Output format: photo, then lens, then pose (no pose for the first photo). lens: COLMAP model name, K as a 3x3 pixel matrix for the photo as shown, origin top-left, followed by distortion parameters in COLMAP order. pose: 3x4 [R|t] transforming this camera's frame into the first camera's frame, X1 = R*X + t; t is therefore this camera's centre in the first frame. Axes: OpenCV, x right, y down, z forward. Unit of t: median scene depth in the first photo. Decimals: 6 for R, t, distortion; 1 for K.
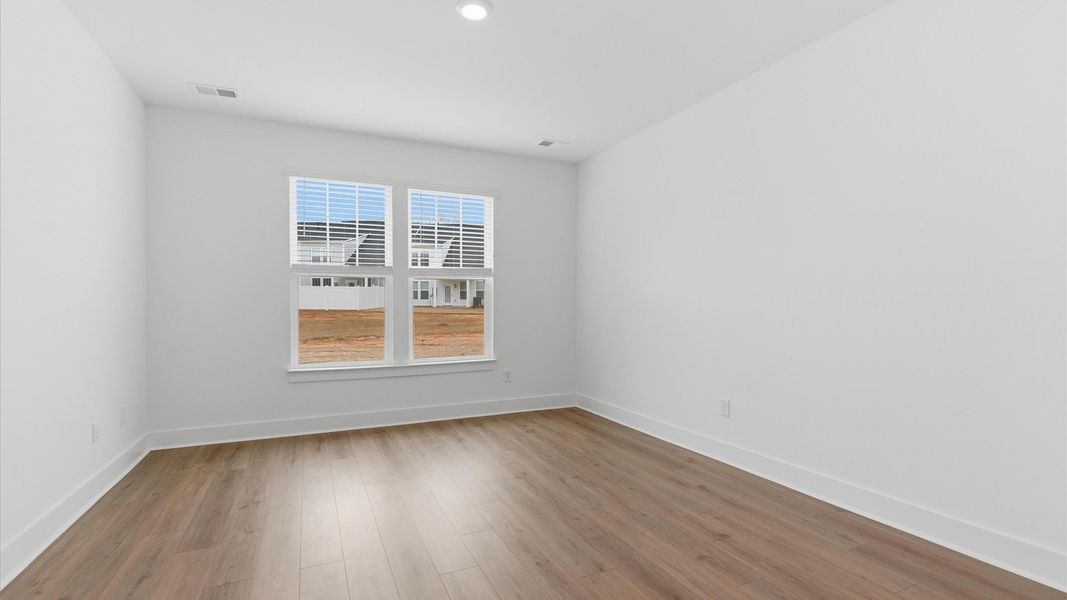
lens RADIAL K [[482.8, 0, 524.9], [0, 482.8, 300.7], [0, 0, 1]] dist [-0.008753, 0.001147]
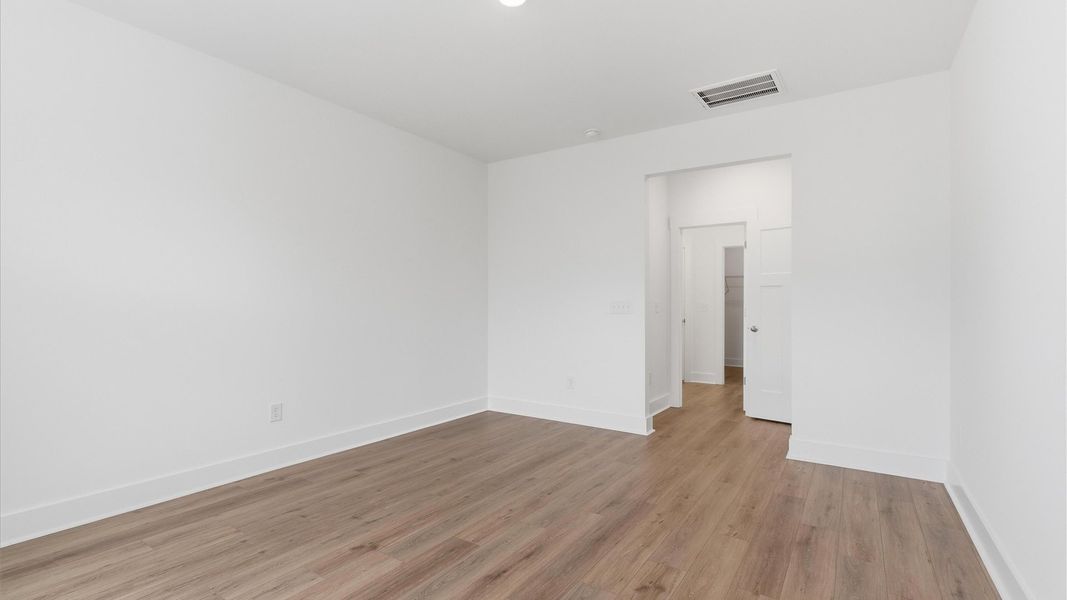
lens RADIAL K [[482.8, 0, 529.1], [0, 482.8, 303.1], [0, 0, 1]] dist [-0.008753, 0.001147]
pose [[-0.518763, 0.005367, 0.854901, -0.802357], [-0.002138, 0.999969, -0.007574, 0.008370], [-0.854915, -0.005757, -0.518736, 1.264411]]
